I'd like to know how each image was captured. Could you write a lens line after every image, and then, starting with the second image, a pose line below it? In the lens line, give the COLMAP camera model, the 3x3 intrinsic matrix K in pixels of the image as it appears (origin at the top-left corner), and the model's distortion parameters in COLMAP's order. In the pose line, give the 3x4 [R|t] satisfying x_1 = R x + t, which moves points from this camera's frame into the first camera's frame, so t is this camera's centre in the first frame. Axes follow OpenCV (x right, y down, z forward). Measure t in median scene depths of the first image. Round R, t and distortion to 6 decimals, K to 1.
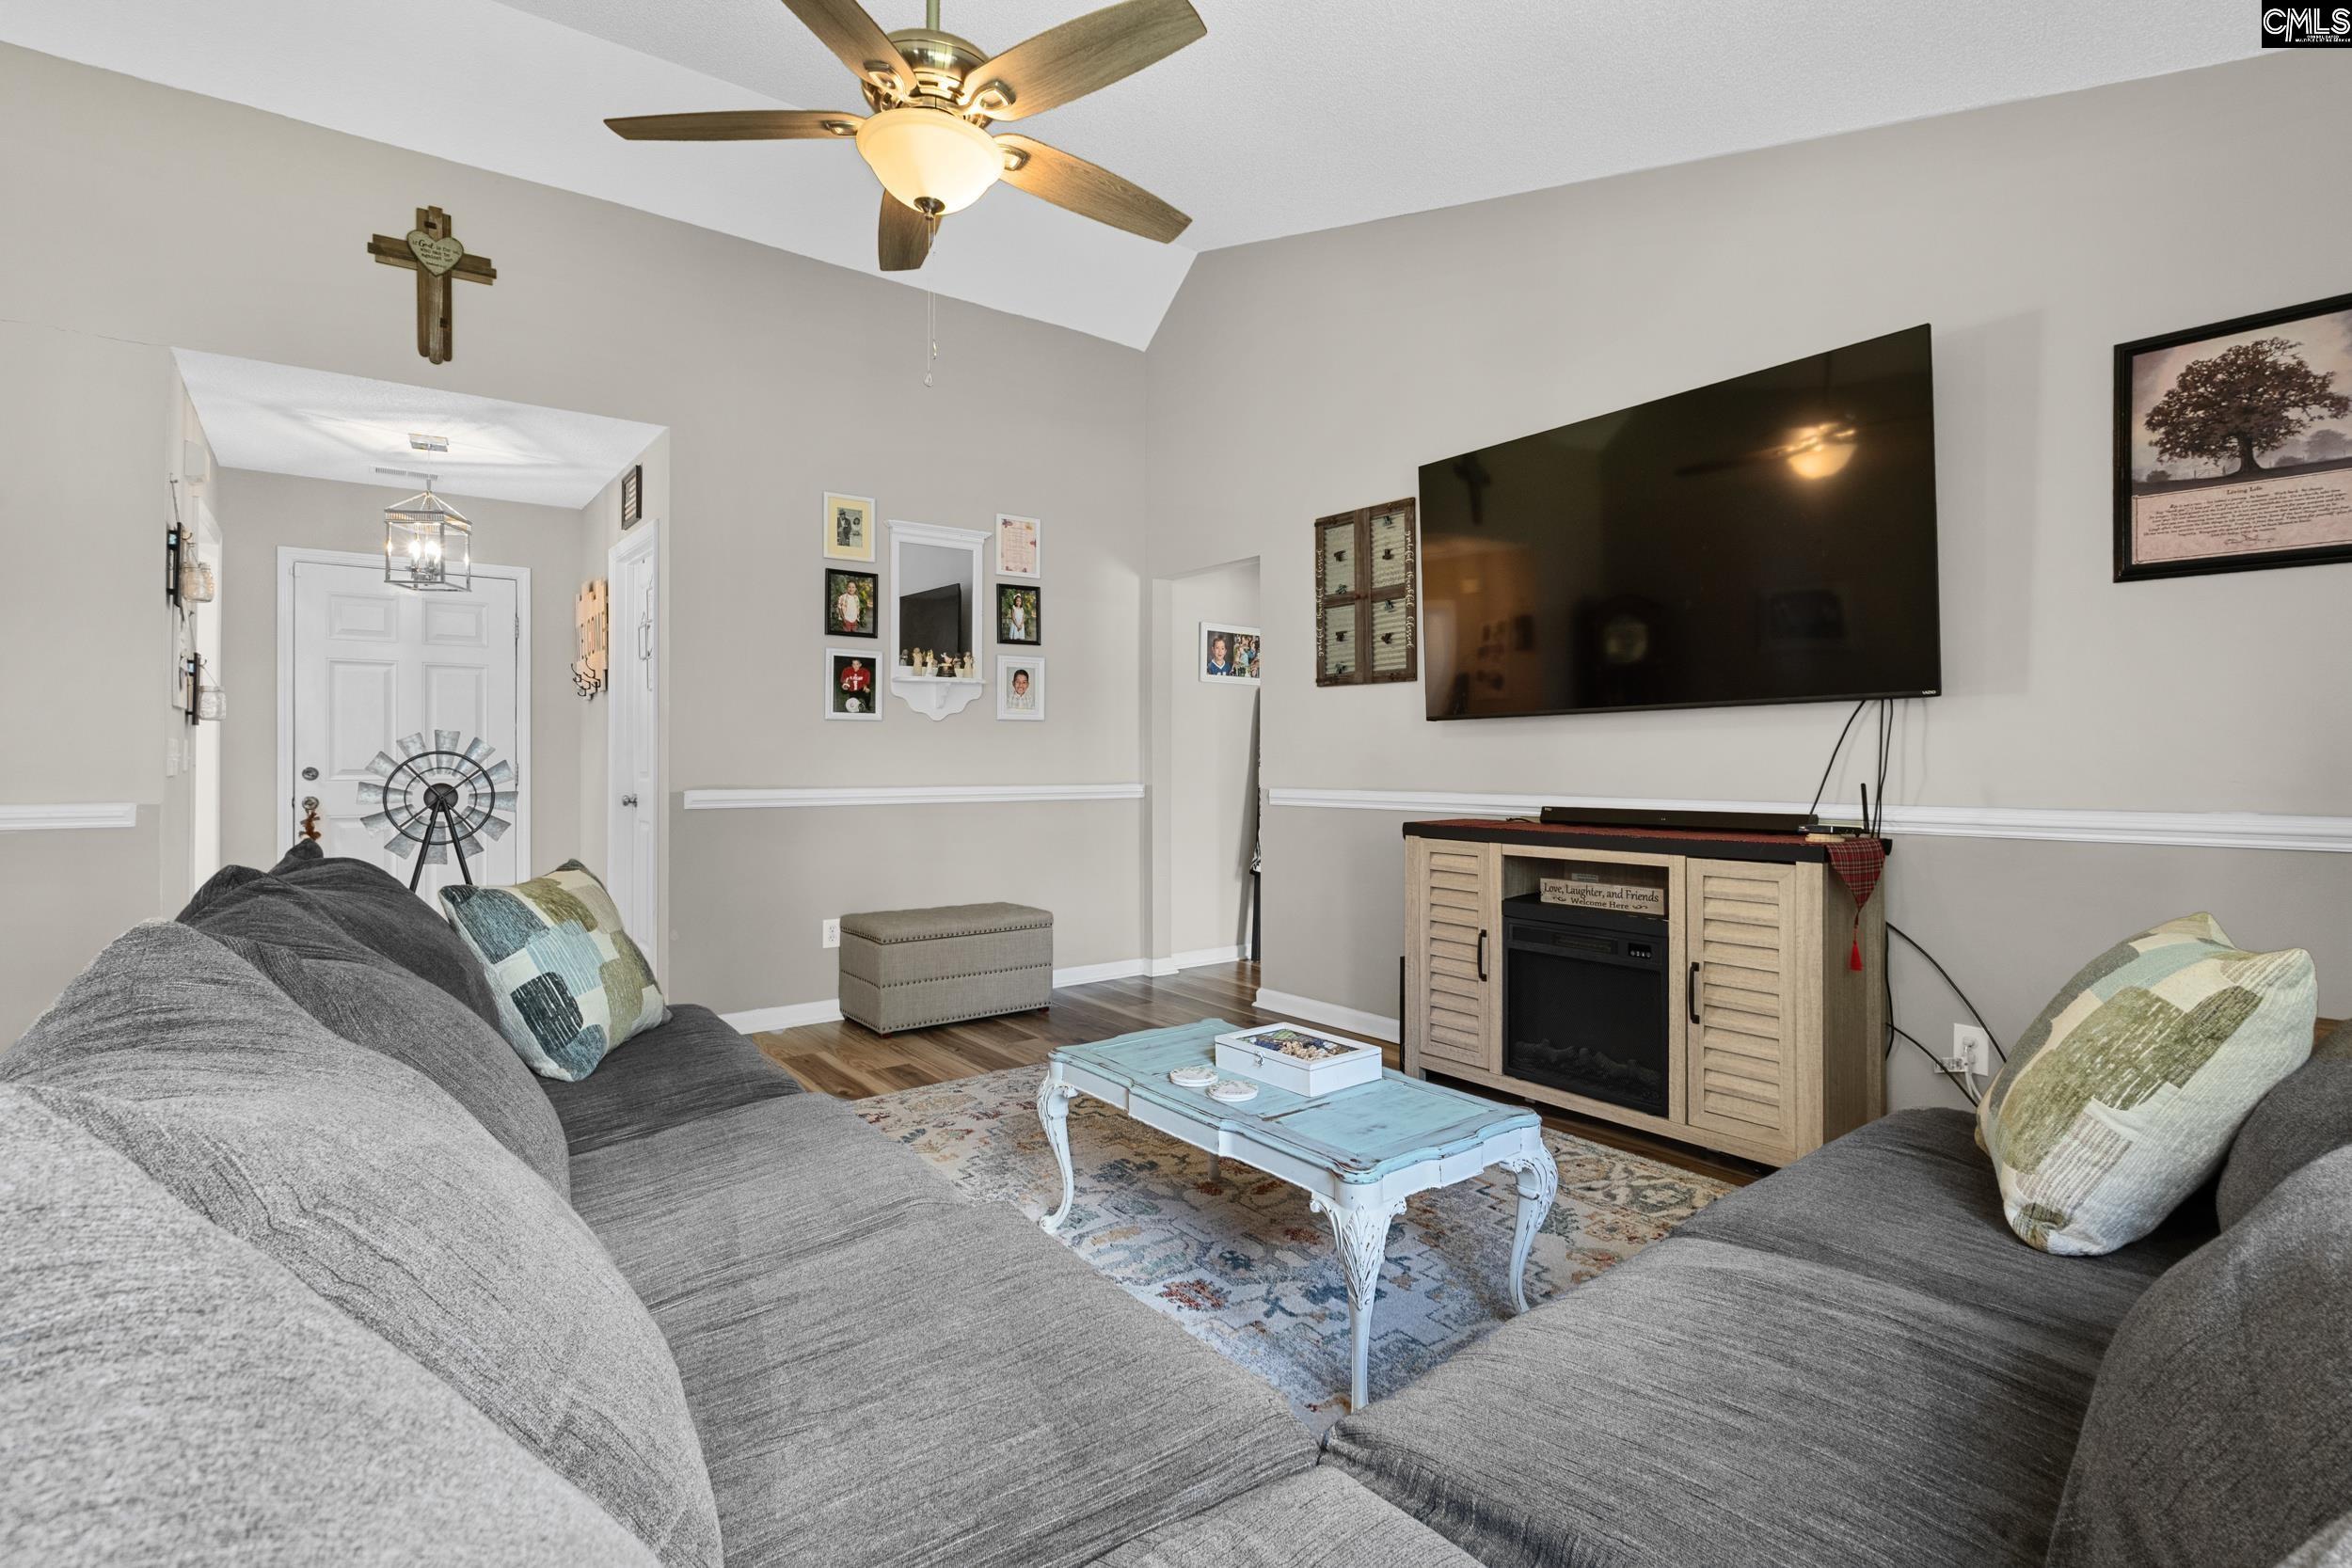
lens RADIAL K [[1078.0, 0, 1199.1], [0, 1078.0, 761.5], [0, 0, 1]] dist [-0.012214, 0.001611]
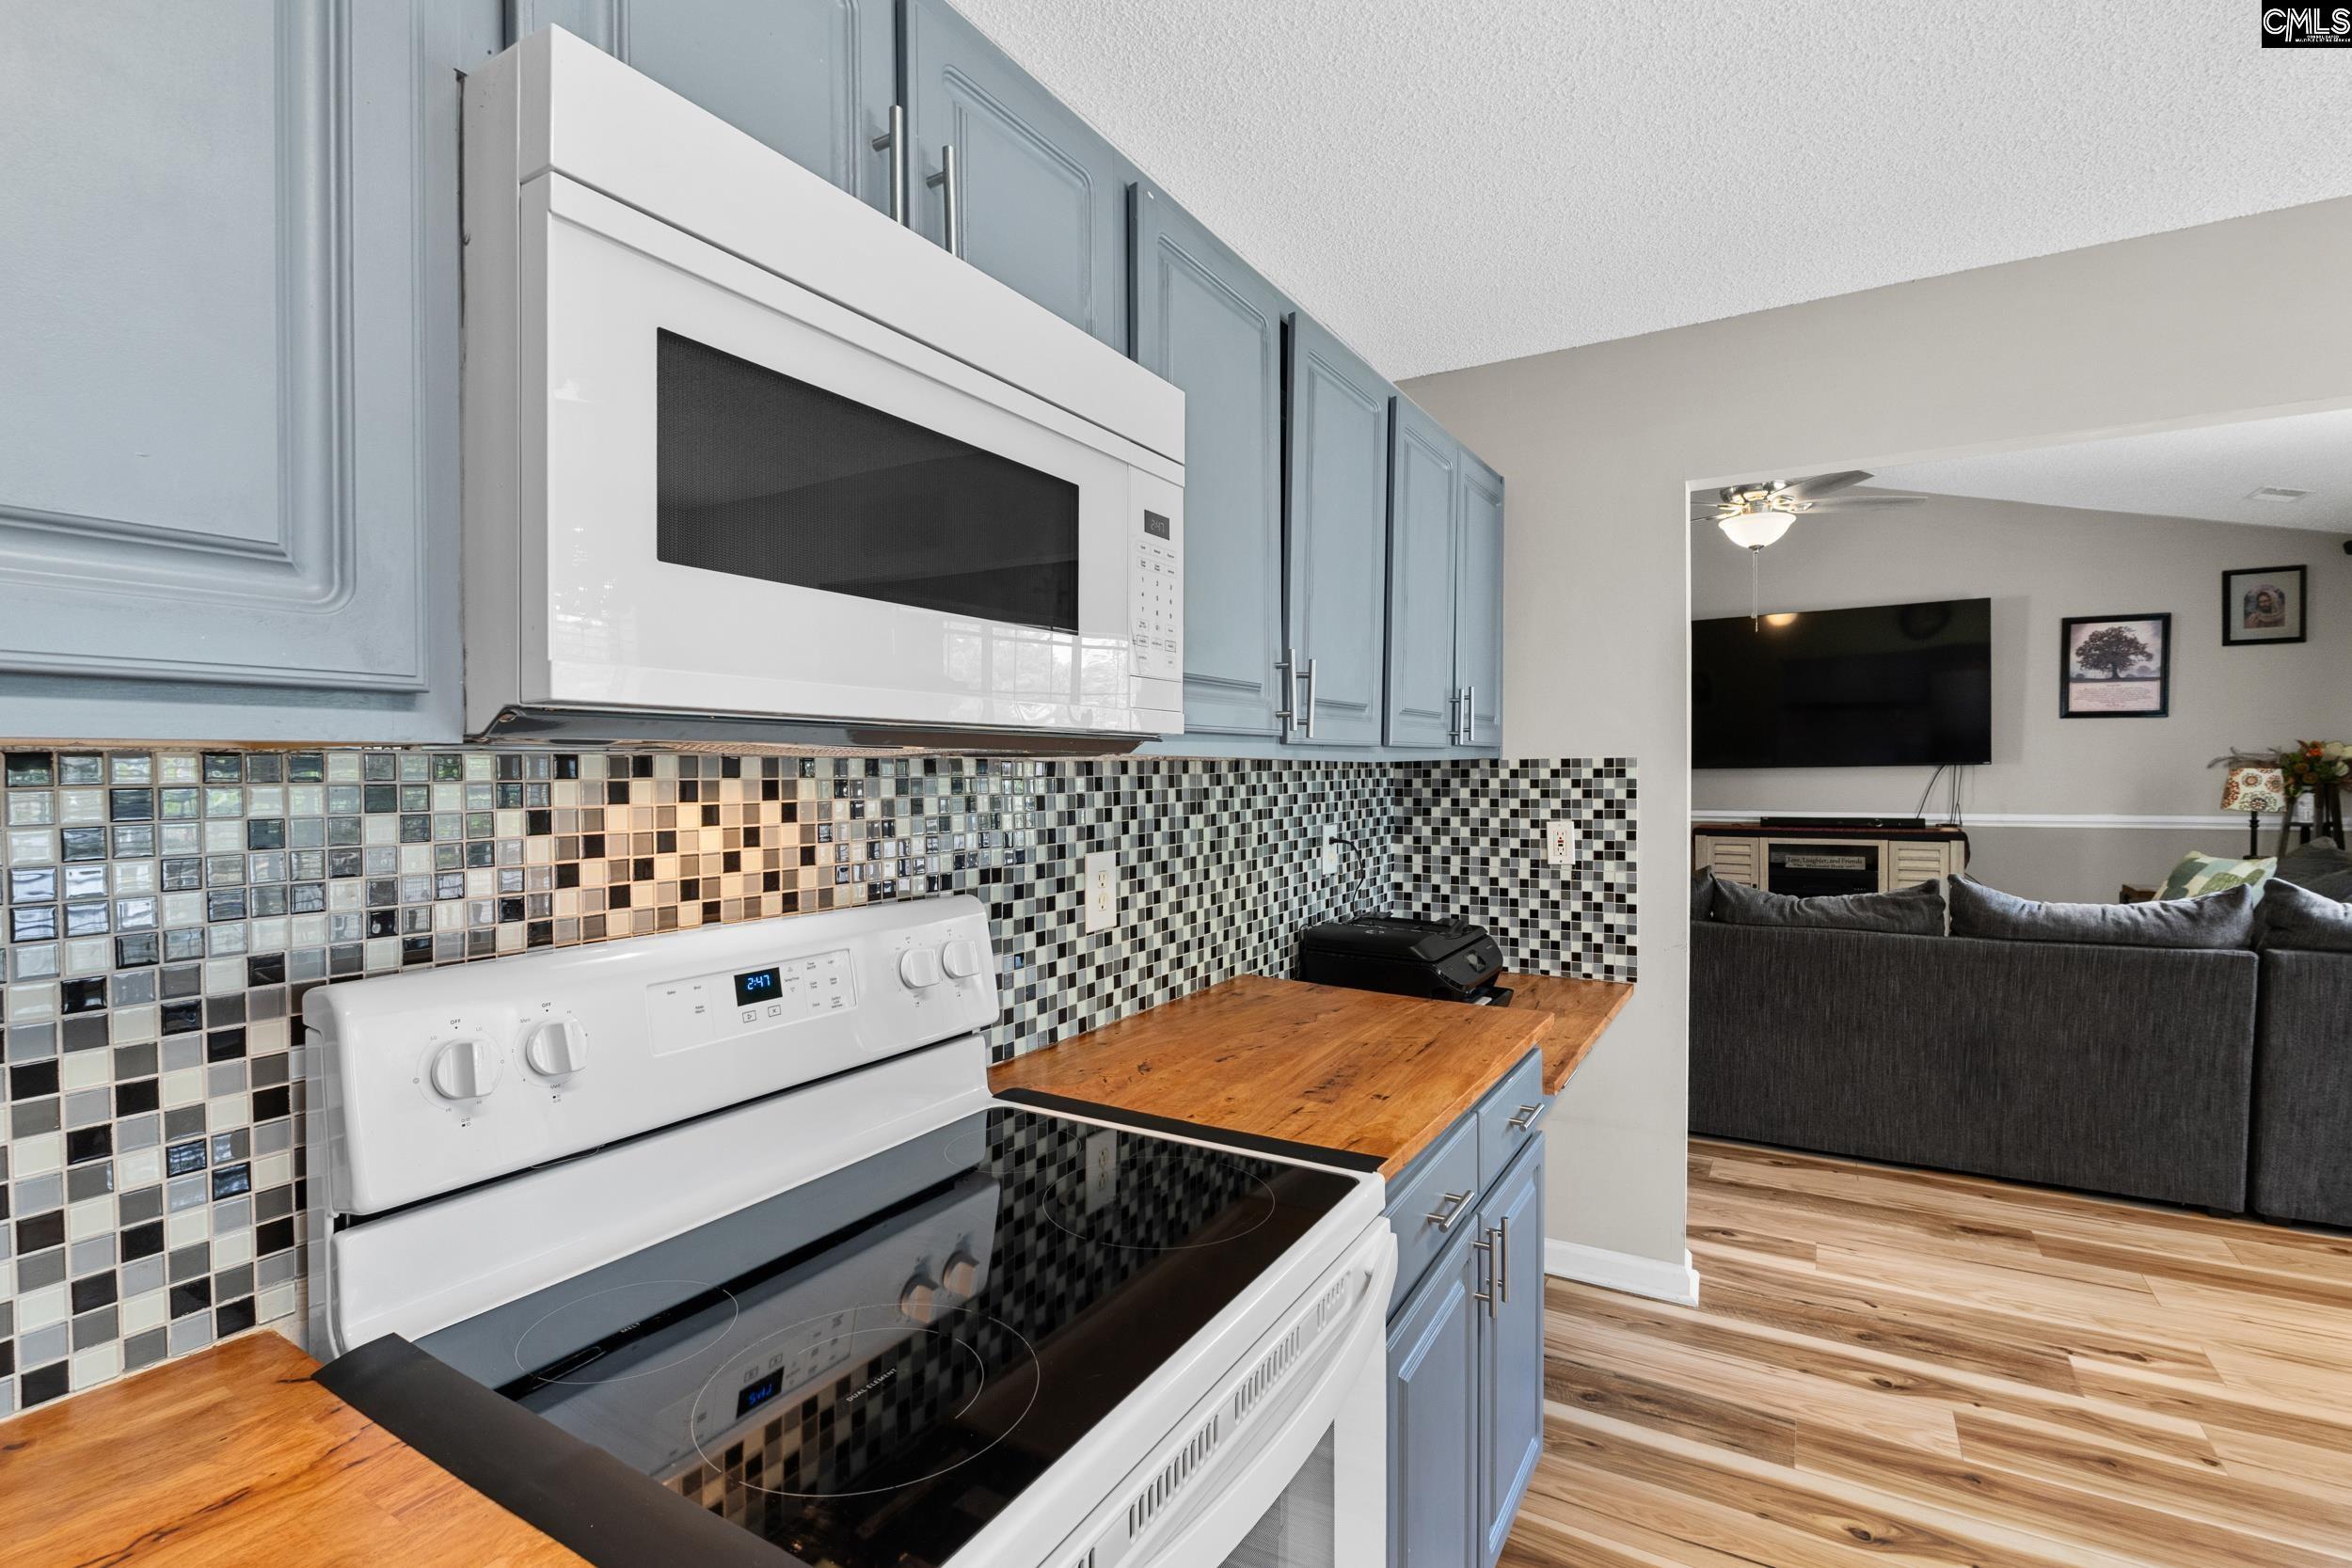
lens RADIAL K [[1078.0, 0, 1223.7], [0, 1078.0, 788.9], [0, 0, 1]] dist [-0.012214, 0.001611]
pose [[0.927966, -0.018626, 0.372198, -1.576820], [0.011043, 0.999686, 0.022496, -0.074358], [-0.372501, -0.016766, 0.927881, -0.464283]]
